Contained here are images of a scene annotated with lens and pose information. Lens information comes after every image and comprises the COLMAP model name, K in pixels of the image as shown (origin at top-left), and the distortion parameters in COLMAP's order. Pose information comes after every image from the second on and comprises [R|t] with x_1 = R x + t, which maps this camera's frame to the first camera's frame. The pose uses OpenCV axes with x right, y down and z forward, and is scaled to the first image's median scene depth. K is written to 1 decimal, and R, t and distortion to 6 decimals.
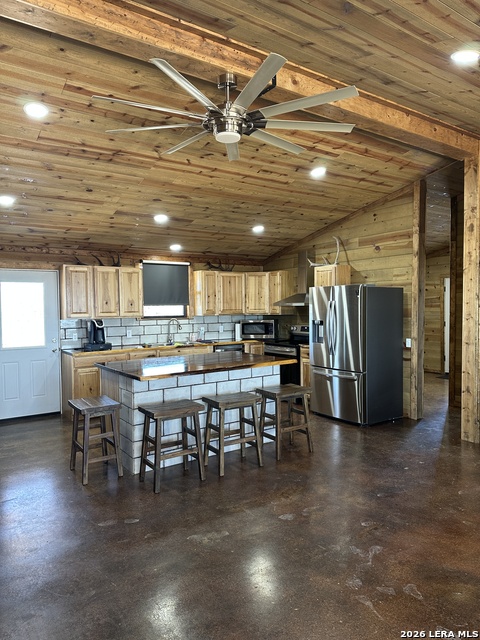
lens RADIAL K [[440.0, 0, 237.1], [0, 440.0, 320.9], [0, 0, 1]] dist [0.101289, -0.002107]
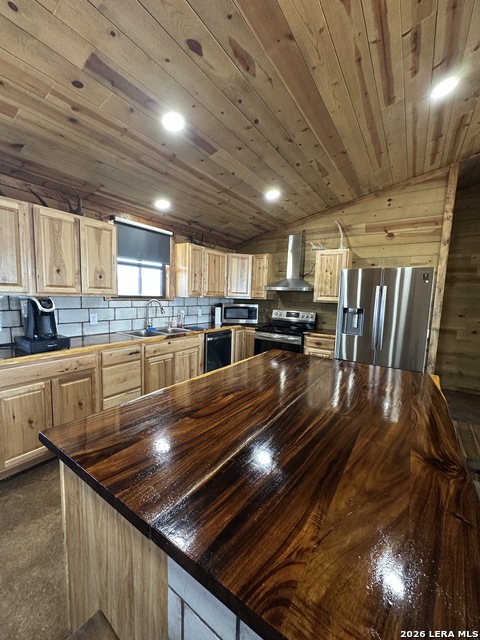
lens RADIAL K [[251.9, 0, 238.2], [0, 251.9, 320.2], [0, 0, 1]] dist [-0.003391, 0.000666]
pose [[0.931285, 0.005498, 0.364251, -0.185974], [-0.031303, 0.997396, 0.064977, -0.002656], [-0.362945, -0.071914, 0.929031, 0.573790]]
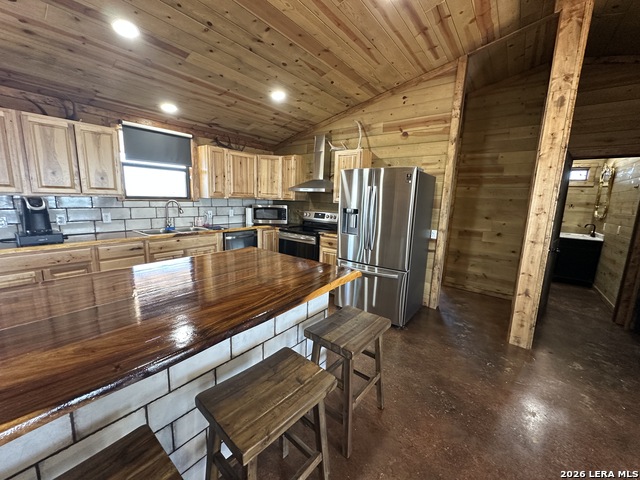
lens RADIAL K [[251.9, 0, 318.4], [0, 251.9, 238.1], [0, 0, 1]] dist [-0.003391, 0.000666]
pose [[0.952618, -0.006184, 0.304106, -0.026764], [-0.033925, 0.991395, 0.126430, -0.003917], [-0.302272, -0.130756, 0.944211, 0.497143]]
